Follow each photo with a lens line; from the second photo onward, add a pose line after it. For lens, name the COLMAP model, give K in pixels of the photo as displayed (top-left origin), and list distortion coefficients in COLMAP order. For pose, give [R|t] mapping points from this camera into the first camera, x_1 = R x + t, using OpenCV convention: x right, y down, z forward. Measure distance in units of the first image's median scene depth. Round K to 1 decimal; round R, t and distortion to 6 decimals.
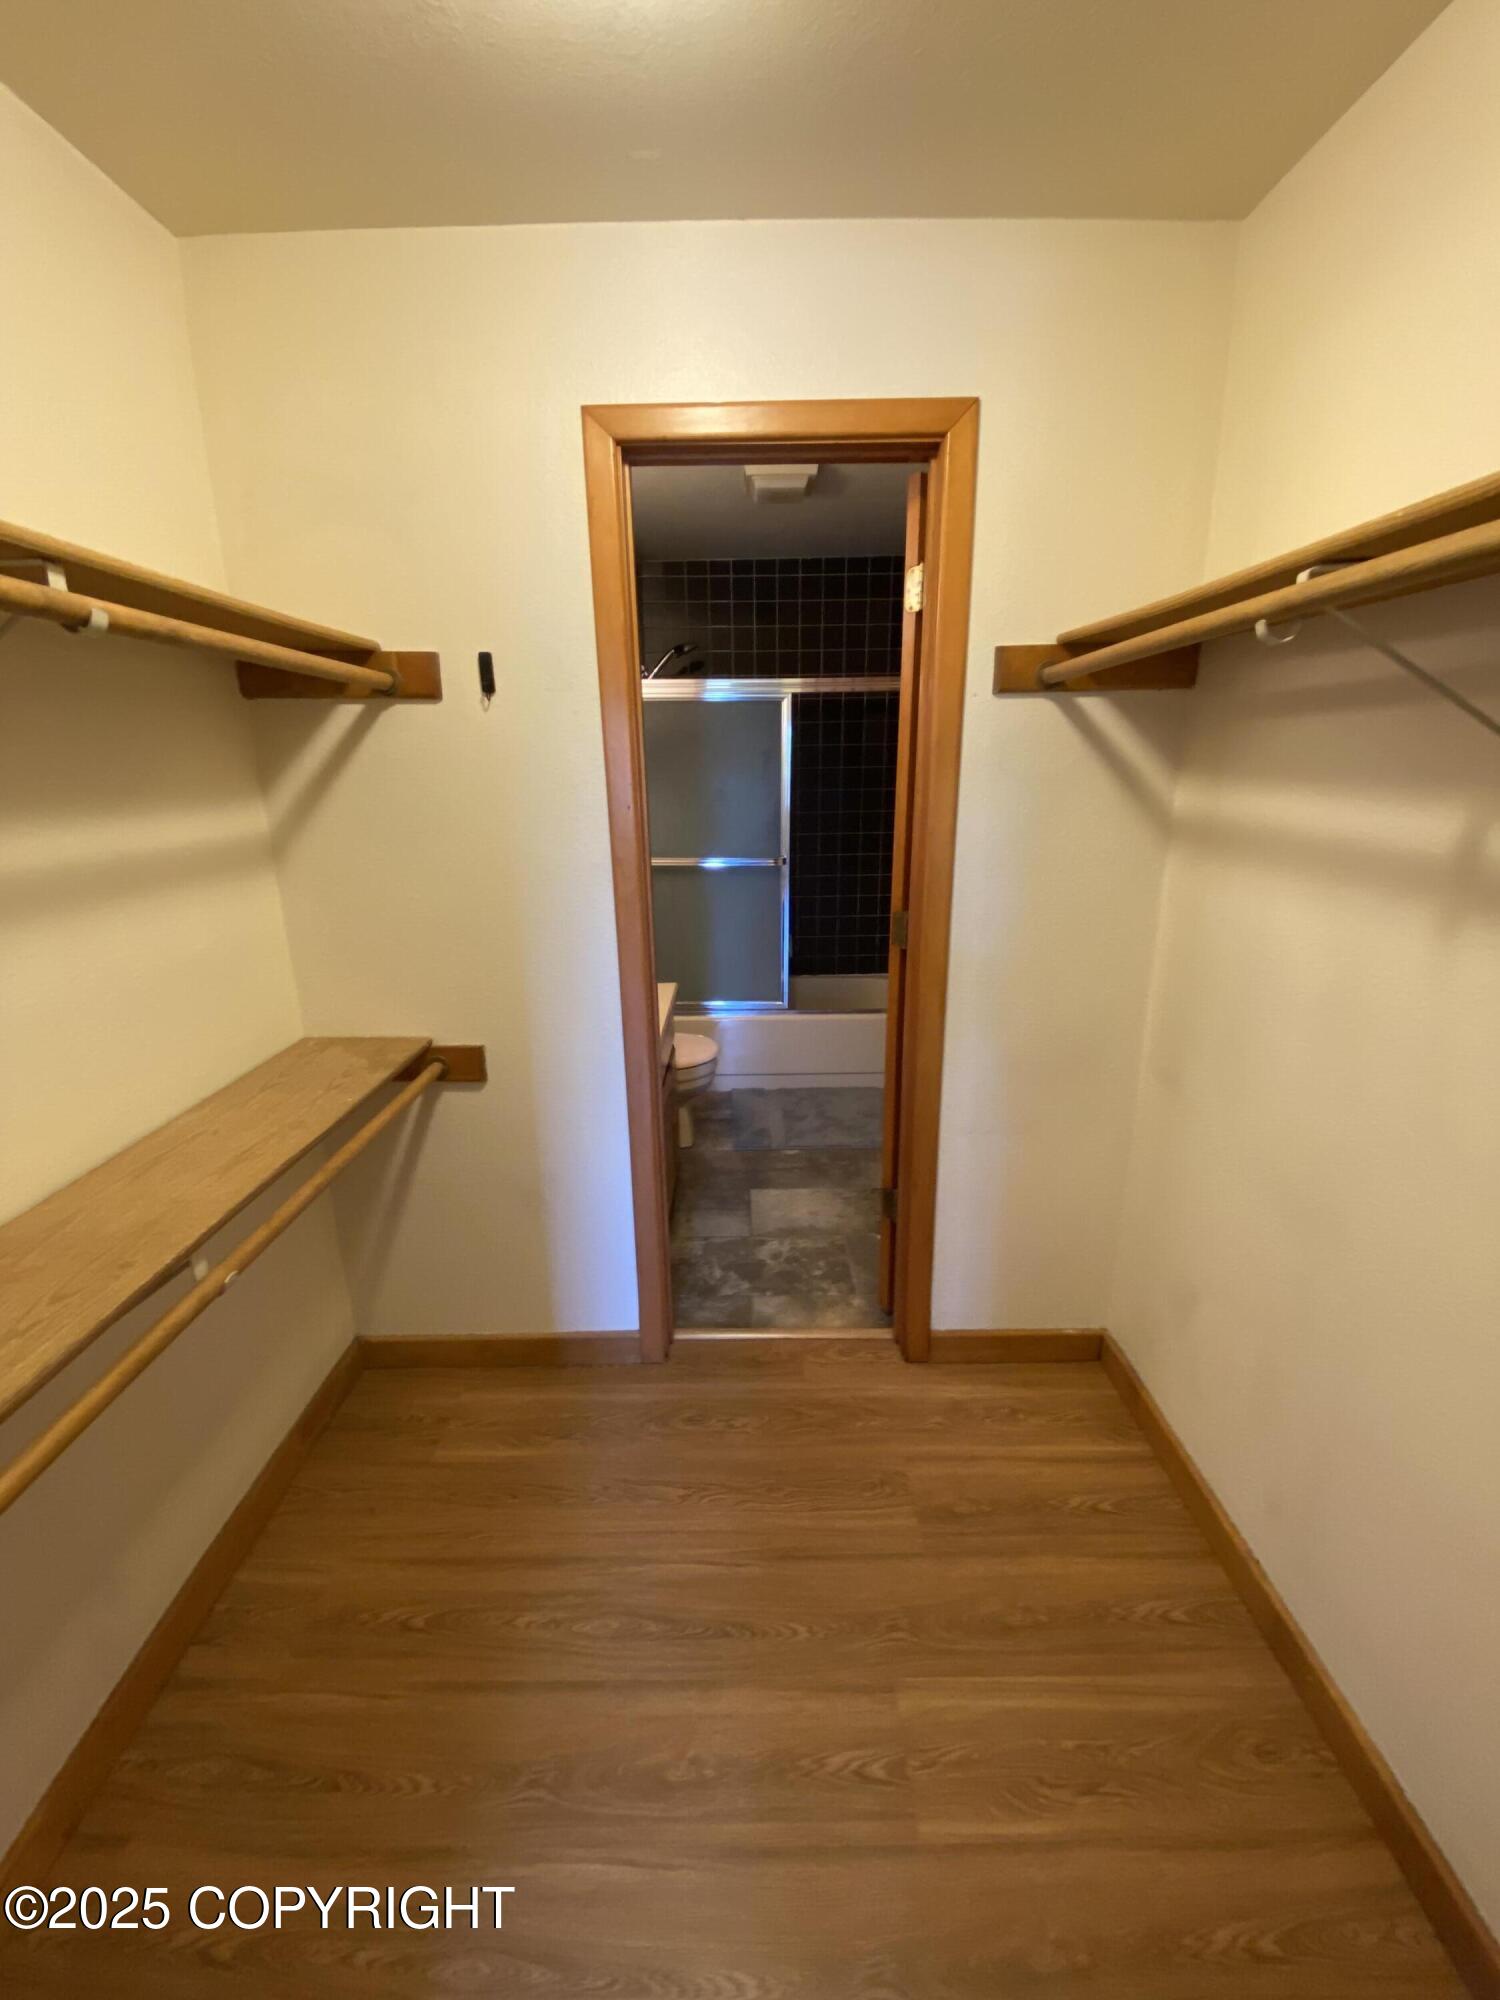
lens RADIAL K [[799.4, 0, 740.3], [0, 799.4, 995.6], [0, 0, 1]] dist [0.033320, -0.029399]
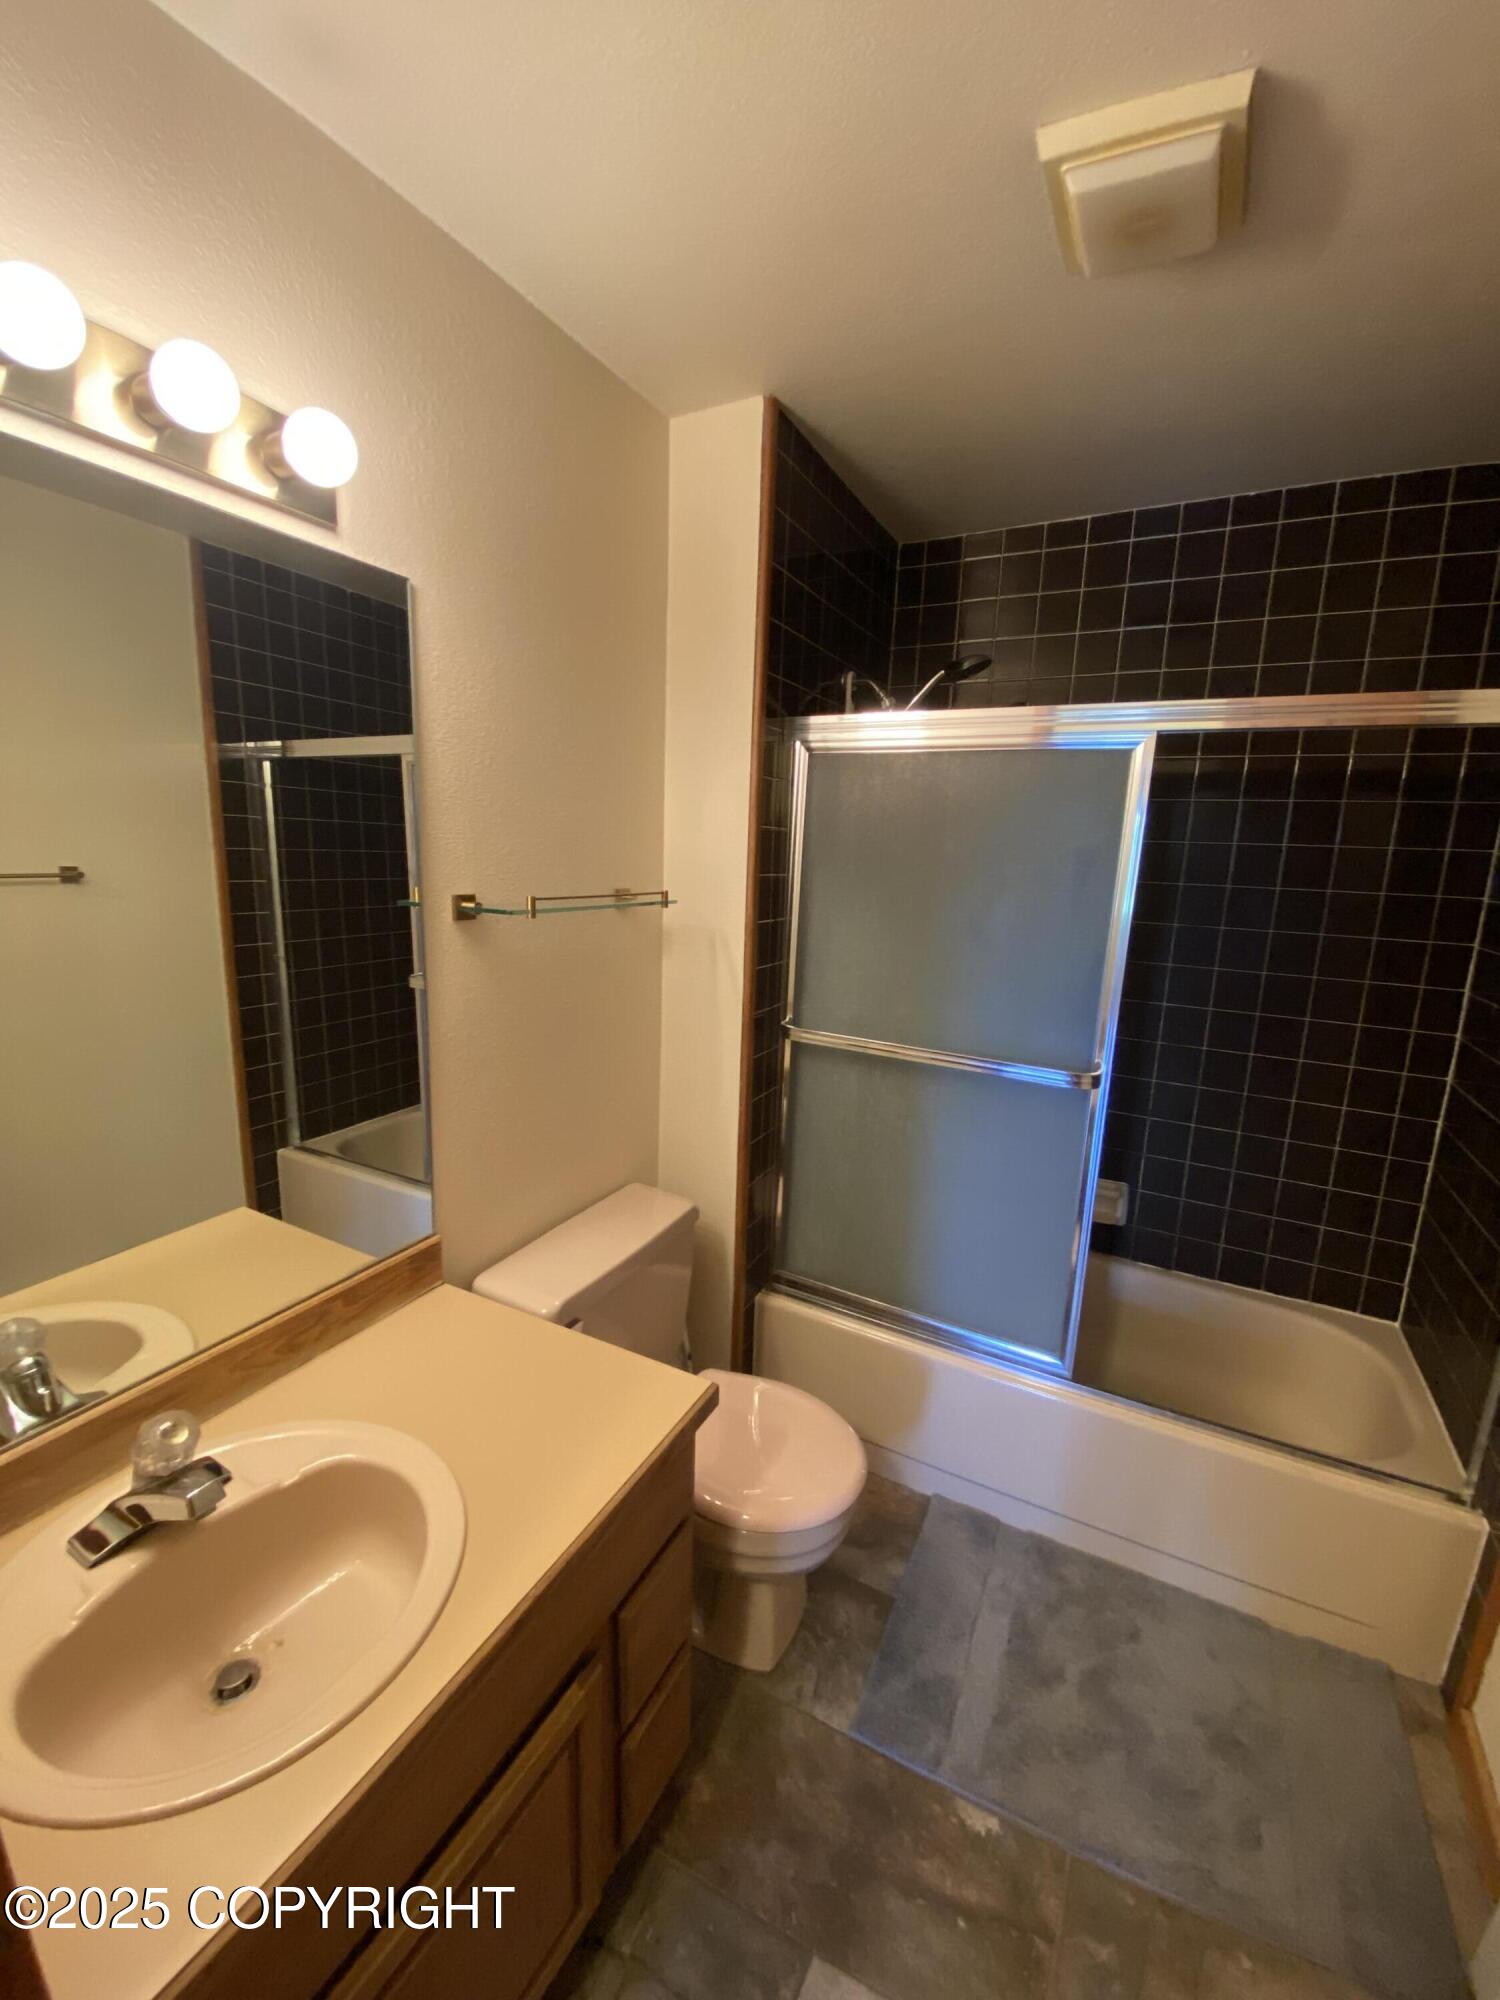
lens RADIAL K [[799.4, 0, 740.3], [0, 799.4, 995.6], [0, 0, 1]] dist [0.033320, -0.029399]
pose [[0.882074, 0.130039, -0.452808, 0.079739], [-0.179003, 0.981578, -0.066807, -0.151989], [0.435779, 0.139983, 0.889102, 0.495604]]
